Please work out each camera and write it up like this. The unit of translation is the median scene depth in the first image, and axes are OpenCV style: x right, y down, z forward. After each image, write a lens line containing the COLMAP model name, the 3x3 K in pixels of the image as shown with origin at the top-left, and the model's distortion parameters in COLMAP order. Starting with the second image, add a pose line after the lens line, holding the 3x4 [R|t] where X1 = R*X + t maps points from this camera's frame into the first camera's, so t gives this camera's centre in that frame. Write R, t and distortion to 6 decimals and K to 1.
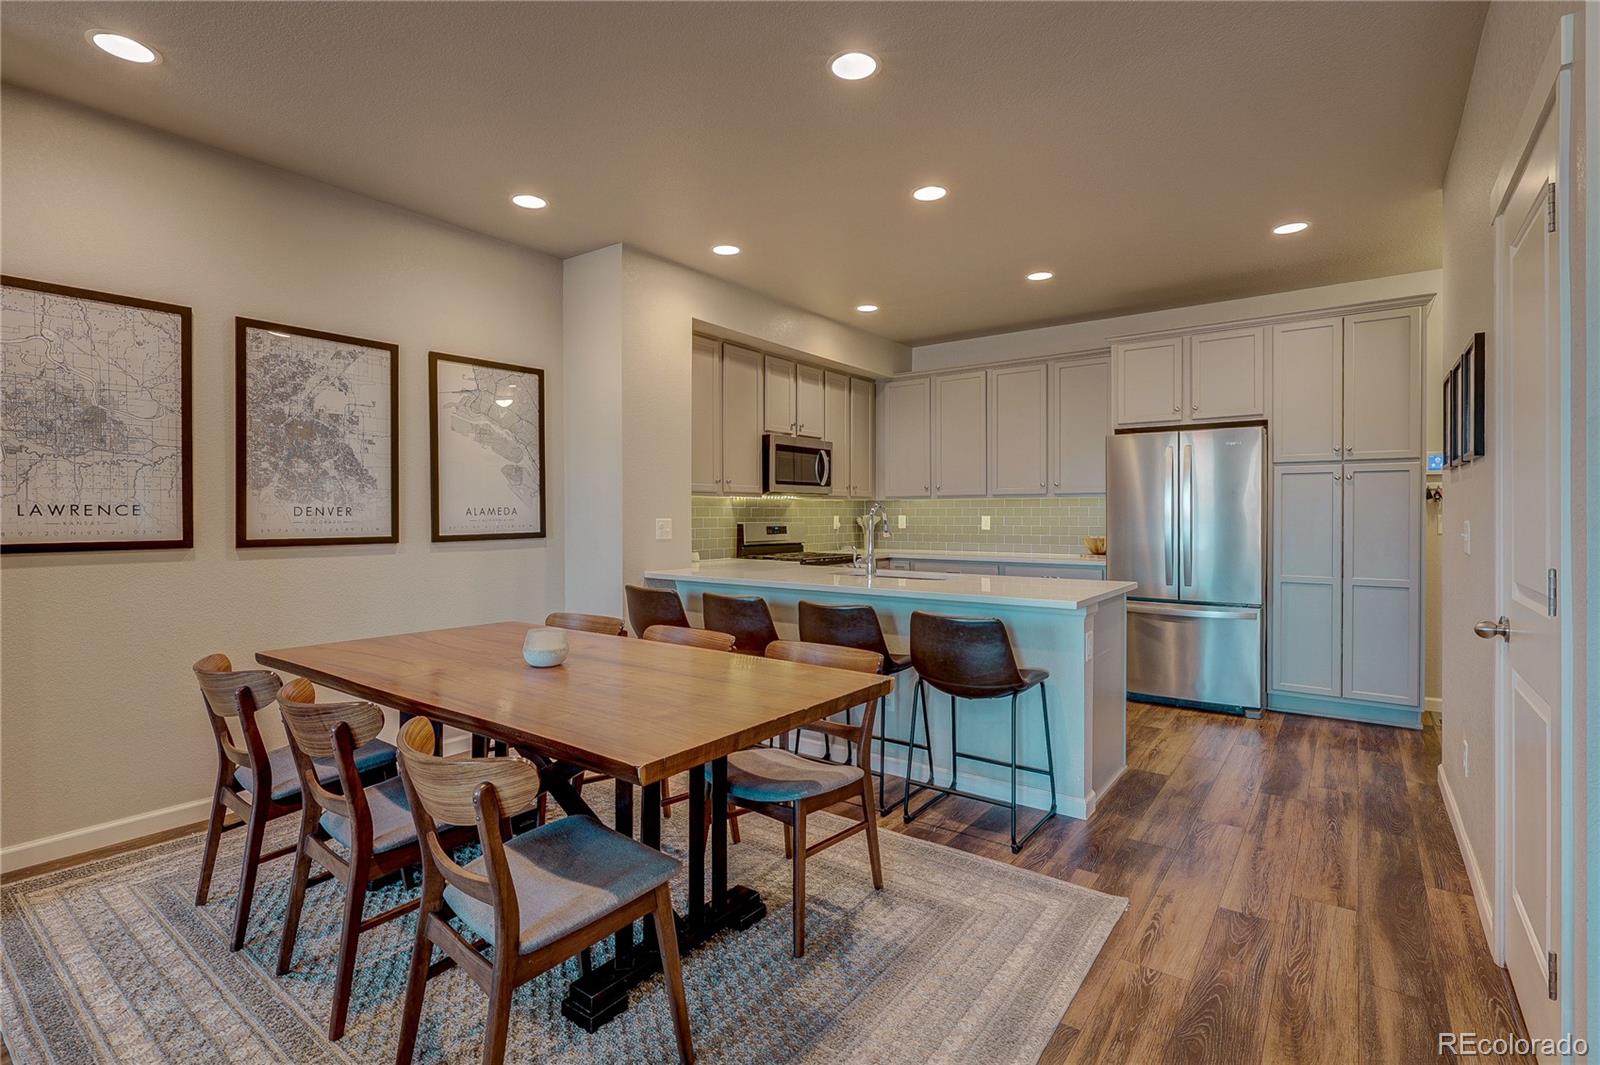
lens RADIAL K [[756.3, 0, 800.6], [0, 756.3, 517.7], [0, 0, 1]] dist [-0.000926, 0.000278]
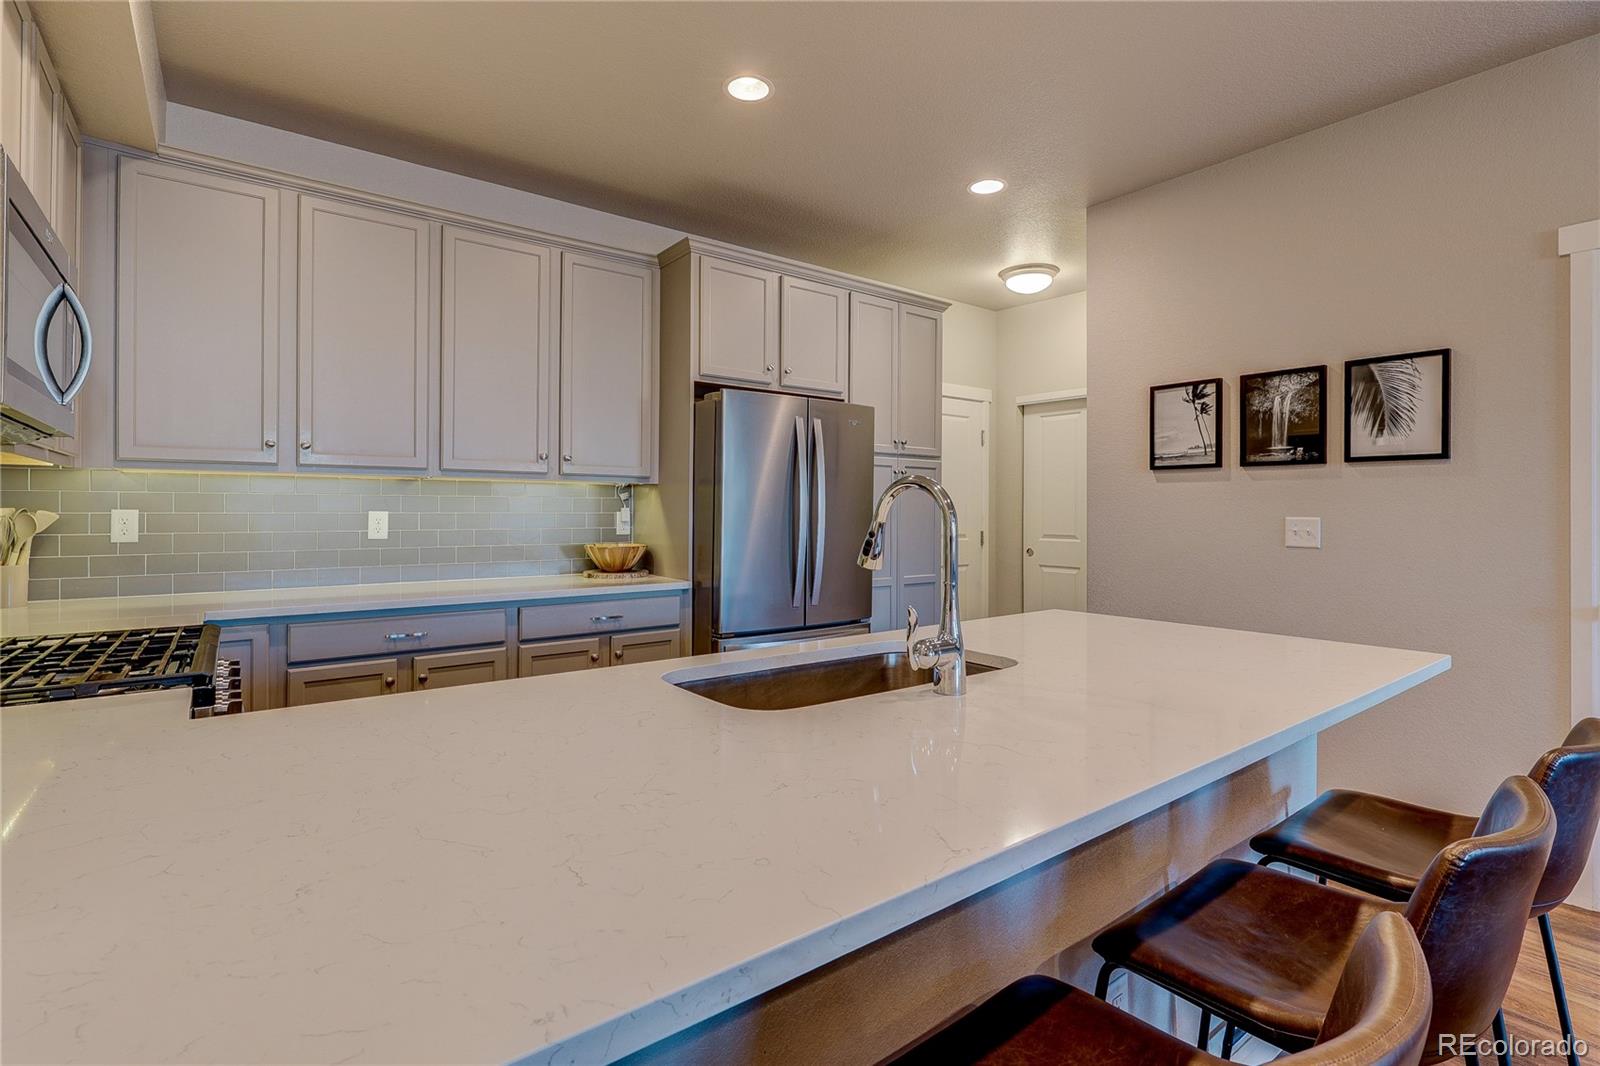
lens RADIAL K [[758.9, 0, 806.8], [0, 758.9, 508.7], [0, 0, 1]] dist [0.000628, 0.000074]
pose [[0.271103, 0.007107, 0.962524, -0.182920], [0.000304, 0.999972, -0.007469, -0.000146], [-0.962550, 0.002317, 0.271093, 0.681996]]
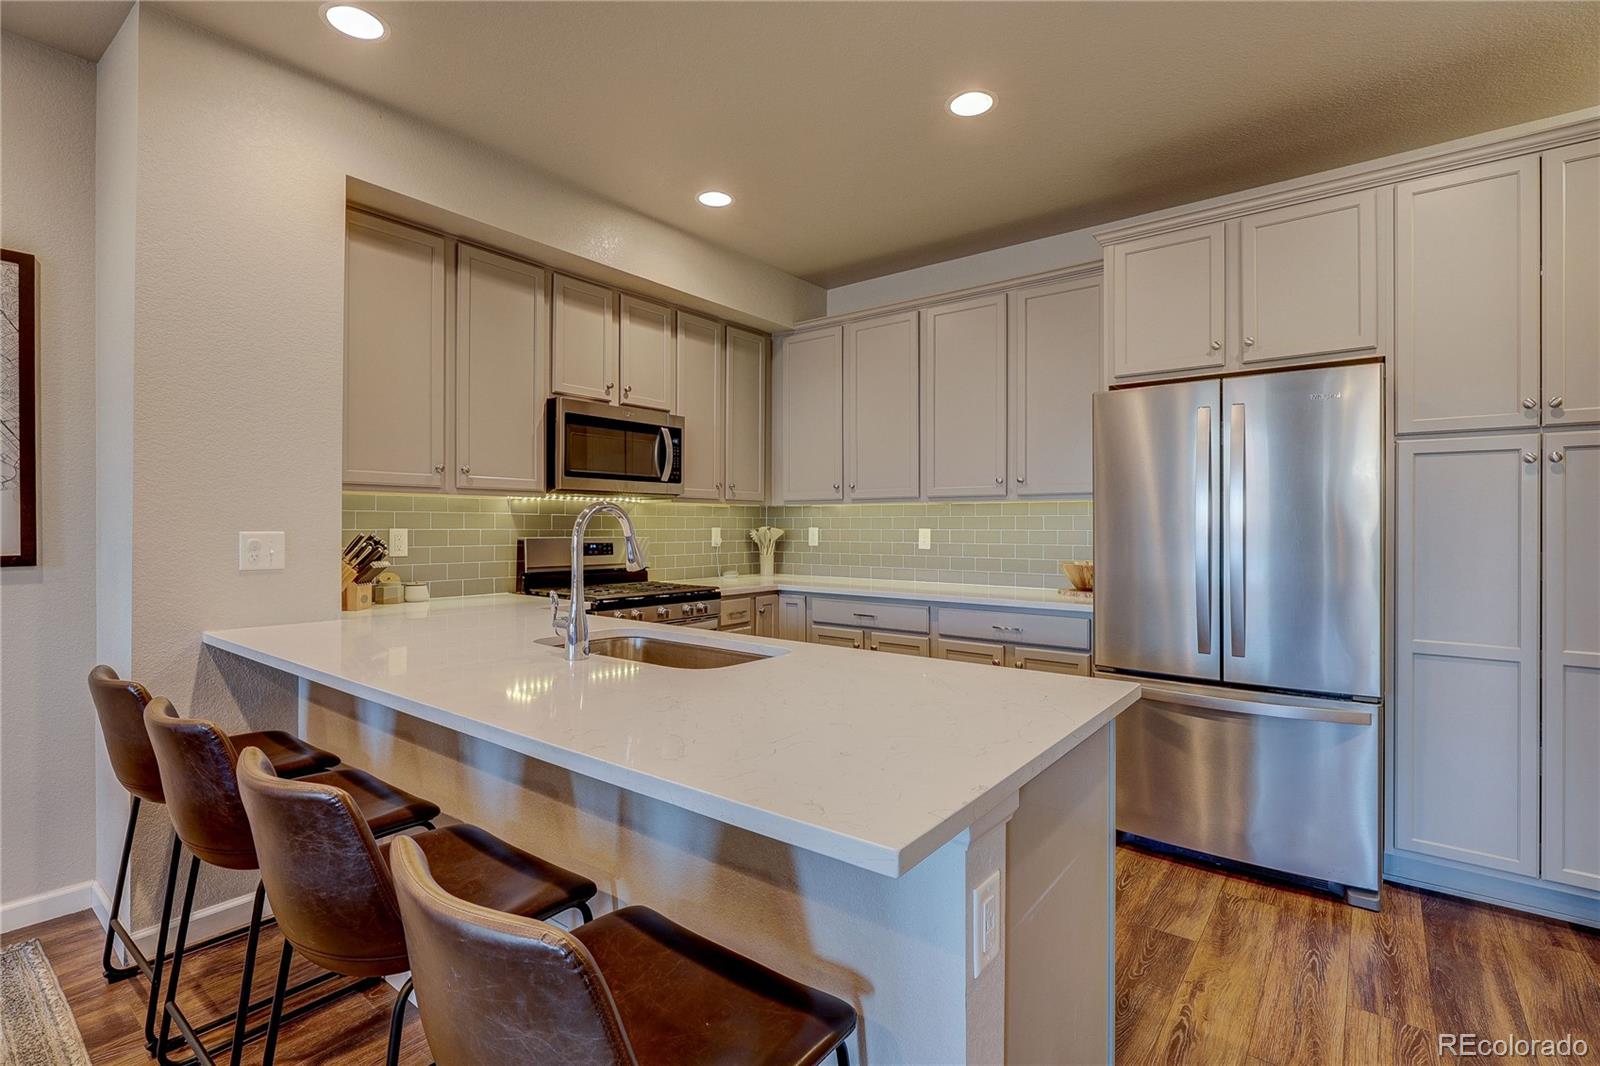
lens RADIAL K [[738.1, 0, 803.3], [0, 738.1, 521.8], [0, 0, 1]] dist [-0.002313, -0.000460]
pose [[0.999685, 0.003775, -0.024800, 0.174662], [-0.004027, 0.999941, -0.010098, -0.001647], [0.024760, 0.010194, 0.999641, 0.381520]]
